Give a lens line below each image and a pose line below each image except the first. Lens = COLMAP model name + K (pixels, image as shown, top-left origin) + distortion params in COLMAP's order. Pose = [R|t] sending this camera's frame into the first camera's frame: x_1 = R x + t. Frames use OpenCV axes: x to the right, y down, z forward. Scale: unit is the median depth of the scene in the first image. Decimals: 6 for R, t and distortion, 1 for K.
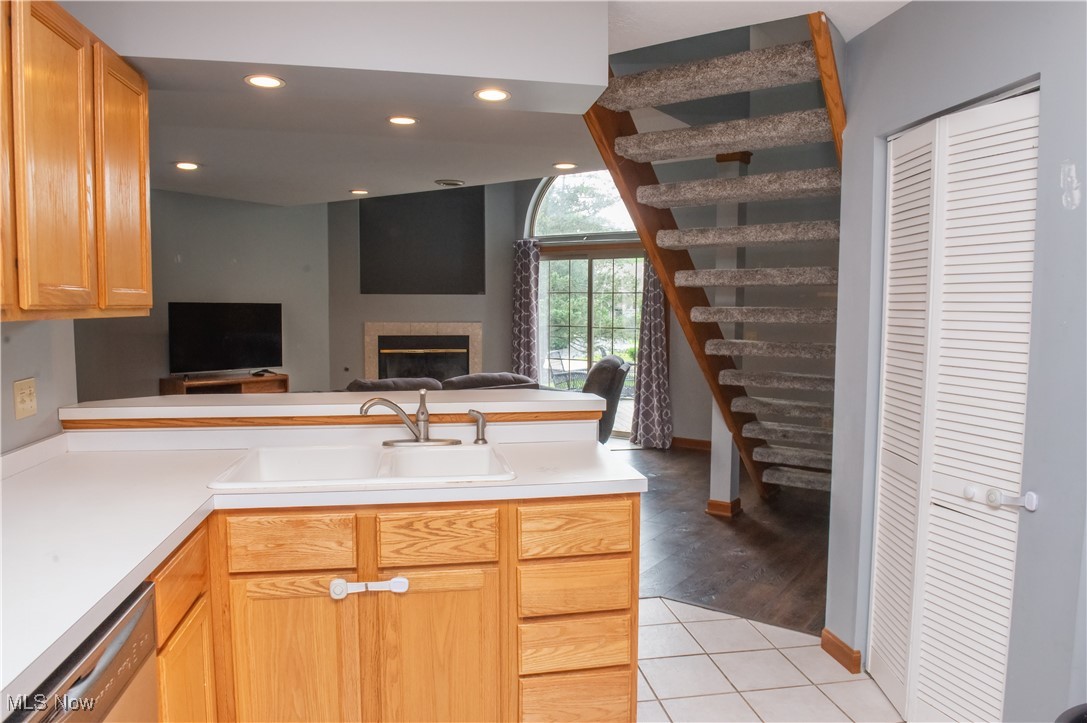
lens RADIAL K [[764.1, 0, 542.6], [0, 764.1, 354.3], [0, 0, 1]] dist [-0.046690, -0.004710]
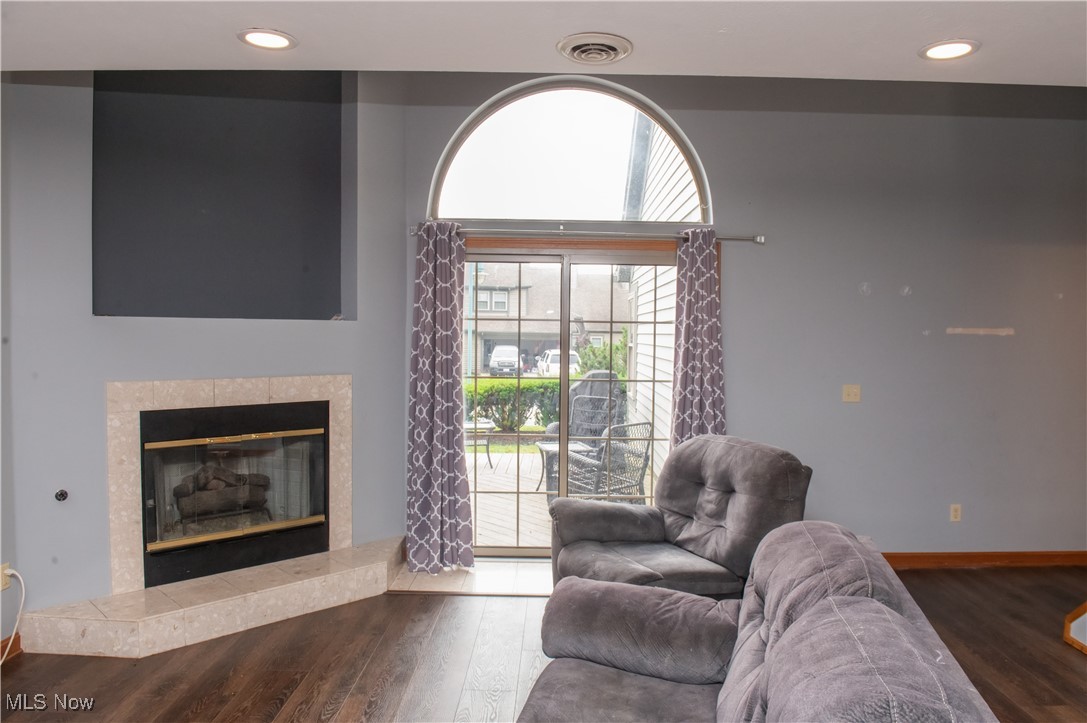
lens RADIAL K [[764.1, 0, 572.3], [0, 764.1, 372.6], [0, 0, 1]] dist [-0.046690, -0.004710]
pose [[0.799943, -0.025147, 0.599549, -0.275955], [0.028174, 0.999594, 0.004335, -0.041717], [-0.599415, 0.013424, 0.800326, 0.507473]]
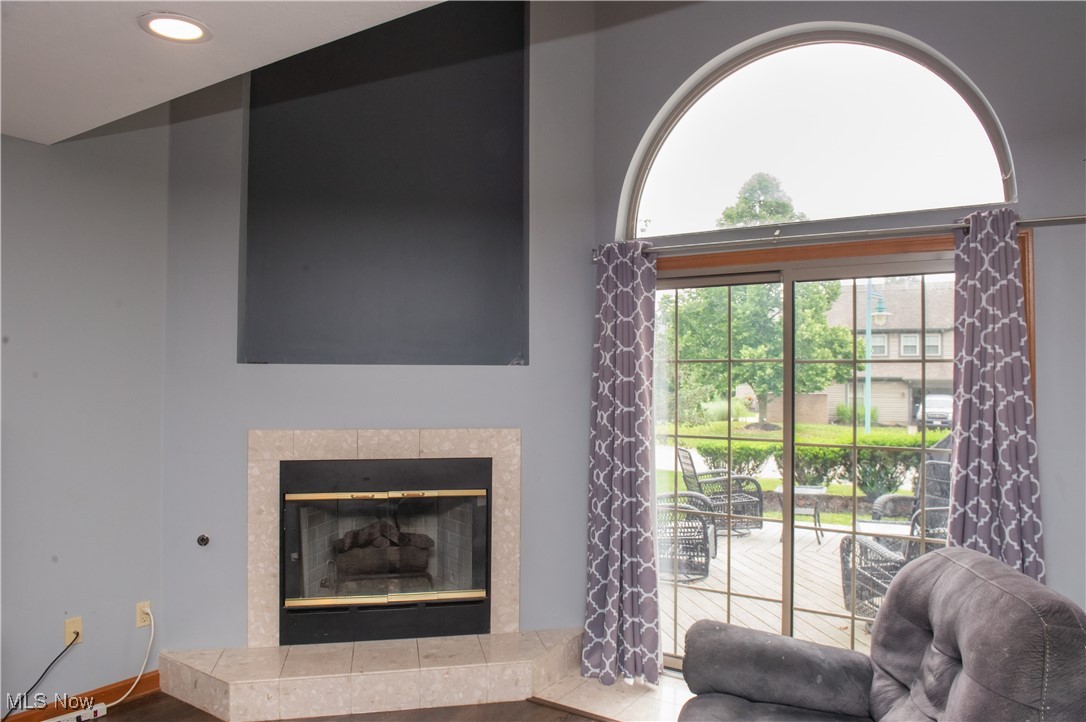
lens RADIAL K [[763.4, 0, 550.6], [0, 763.4, 368.5], [0, 0, 1]] dist [-0.046690, -0.004710]
pose [[0.998422, 0.001379, 0.056135, -0.088981], [0.002800, 0.997233, -0.074284, -0.044148], [-0.056082, 0.074324, 0.995656, 0.567808]]
